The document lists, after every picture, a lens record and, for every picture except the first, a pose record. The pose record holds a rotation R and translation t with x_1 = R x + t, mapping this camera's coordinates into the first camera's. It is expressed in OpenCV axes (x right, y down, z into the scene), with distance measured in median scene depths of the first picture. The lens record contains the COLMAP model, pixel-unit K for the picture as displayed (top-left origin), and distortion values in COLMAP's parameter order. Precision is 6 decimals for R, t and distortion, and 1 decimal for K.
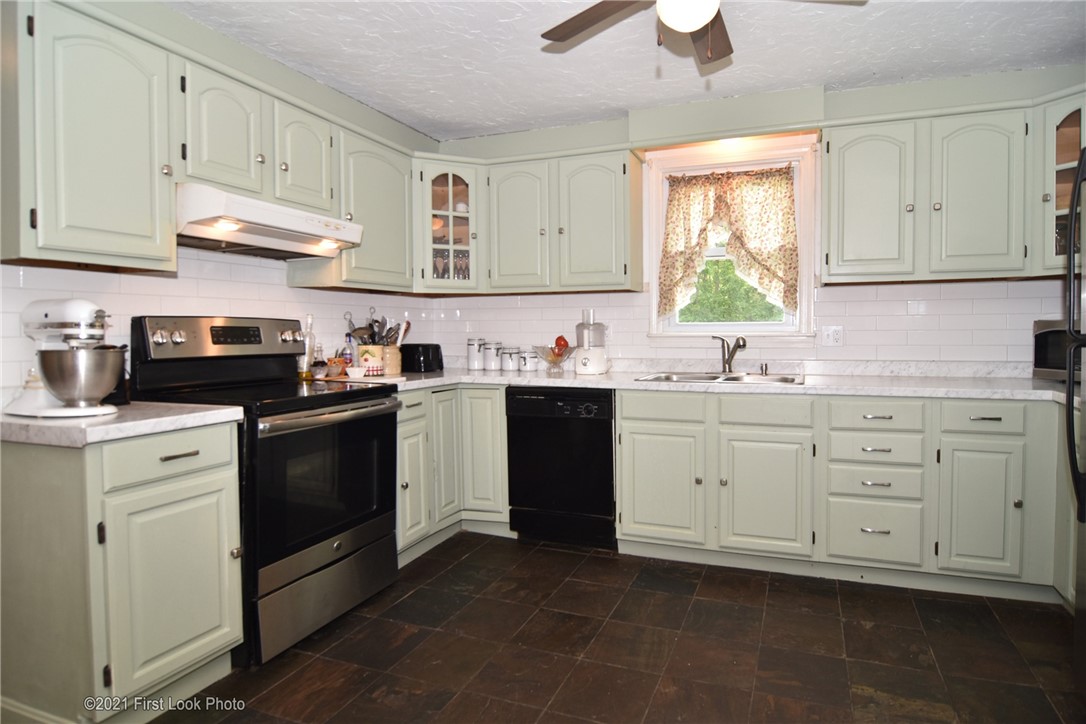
lens RADIAL K [[618.5, 0, 610.4], [0, 618.5, 332.9], [0, 0, 1]] dist [-0.013922, -0.003203]
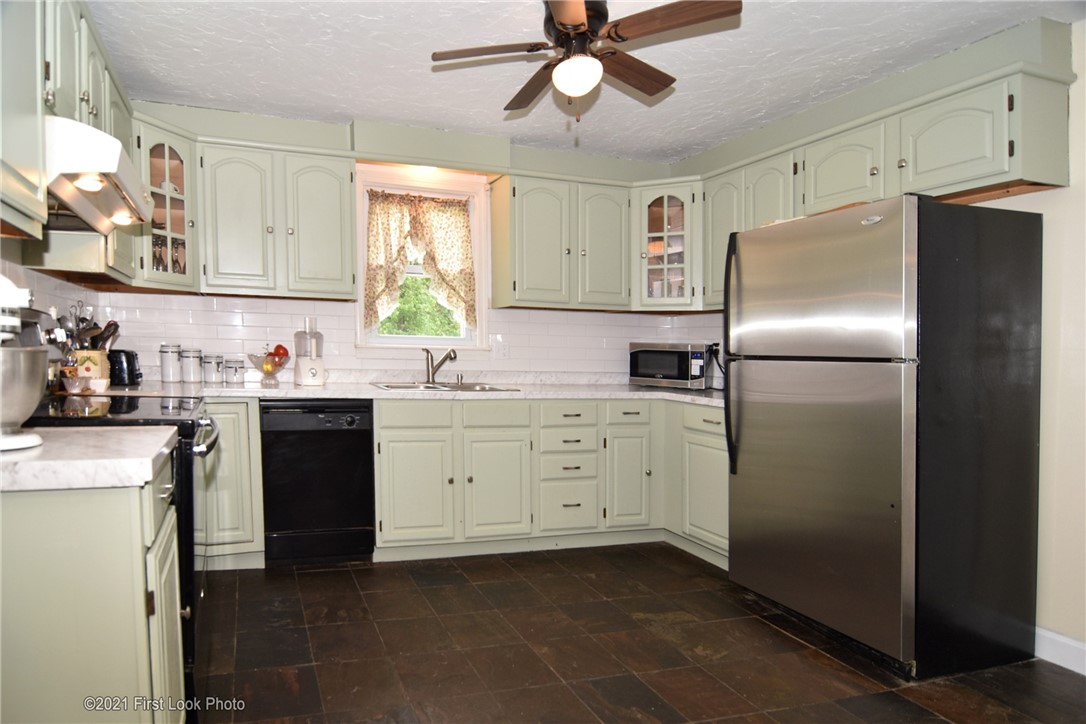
lens RADIAL K [[640.1, 0, 442.7], [0, 640.1, 351.0], [0, 0, 1]] dist [-0.016363, -0.001512]
pose [[0.805974, 0.020958, 0.591579, -0.518281], [-0.025740, 0.999669, -0.000347, 0.010247], [-0.591390, -0.014947, 0.806247, 0.094287]]
